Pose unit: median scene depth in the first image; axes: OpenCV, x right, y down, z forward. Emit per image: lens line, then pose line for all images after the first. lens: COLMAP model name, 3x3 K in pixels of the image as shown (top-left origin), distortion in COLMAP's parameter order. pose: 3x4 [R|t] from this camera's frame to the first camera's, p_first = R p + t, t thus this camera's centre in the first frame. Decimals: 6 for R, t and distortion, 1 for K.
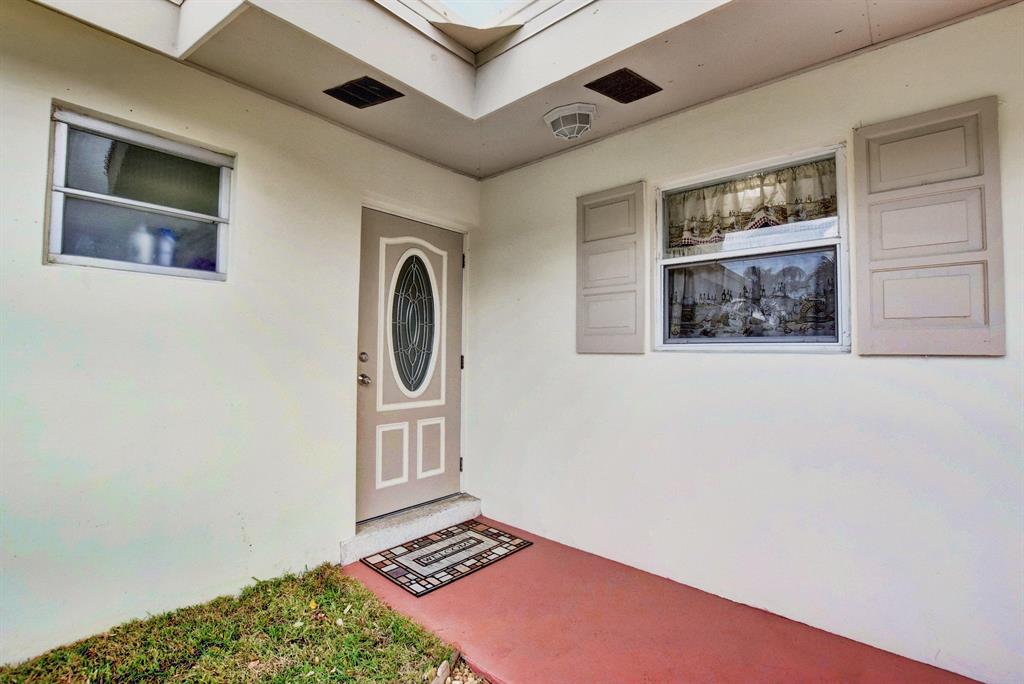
lens RADIAL K [[453.2, 0, 510.8], [0, 453.2, 343.8], [0, 0, 1]] dist [-0.034991, 0.003302]
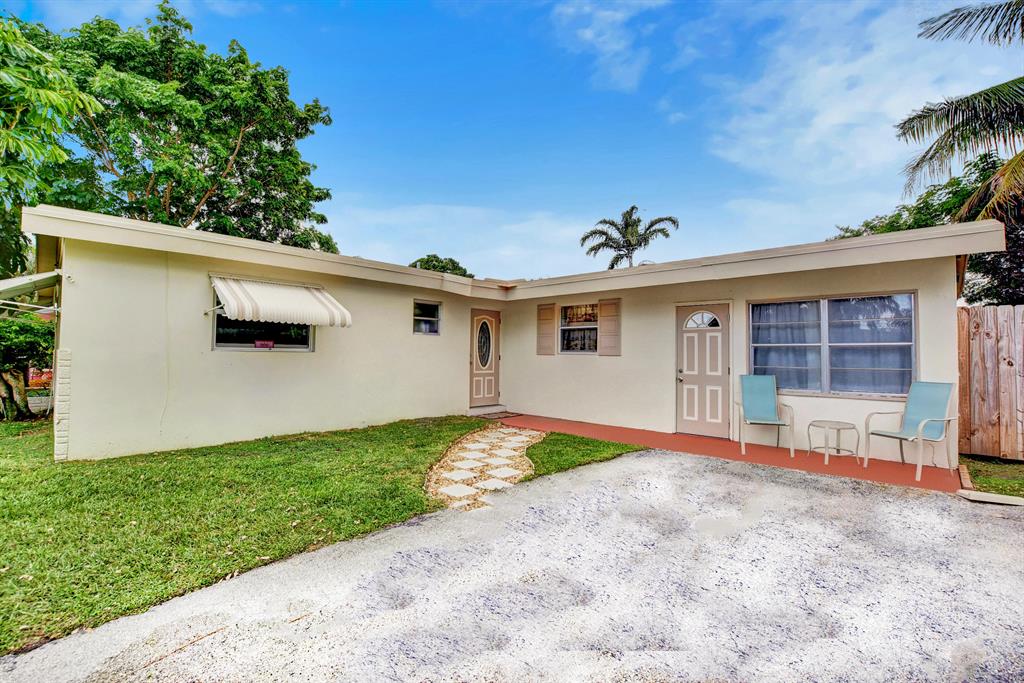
lens RADIAL K [[453.3, 0, 515.4], [0, 453.3, 340.2], [0, 0, 1]] dist [-0.029283, 0.001113]
pose [[0.999767, -0.002295, -0.021470, 0.067362], [0.002188, 0.999985, -0.005016, -0.071726], [0.021482, 0.004968, 0.999757, -2.442487]]
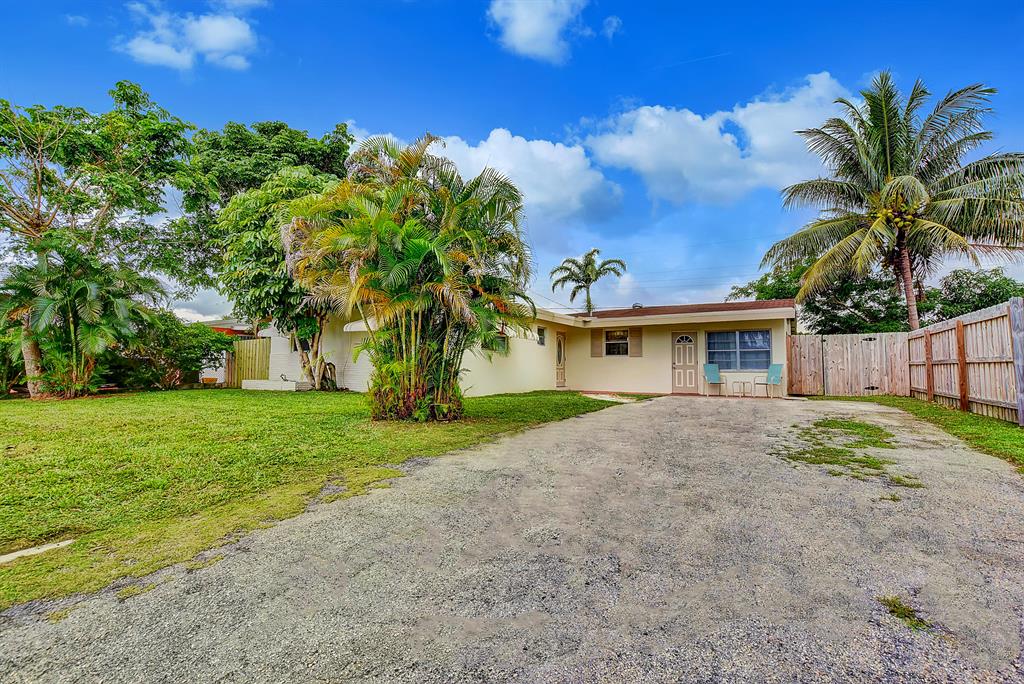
lens RADIAL K [[453.2, 0, 511.3], [0, 453.2, 339.3], [0, 0, 1]] dist [-0.034991, 0.003302]
pose [[0.986731, 0.004557, 0.162302, -2.005525], [0.001198, 0.999375, -0.035341, -0.001612], [-0.162361, 0.035067, 0.986108, -5.067090]]
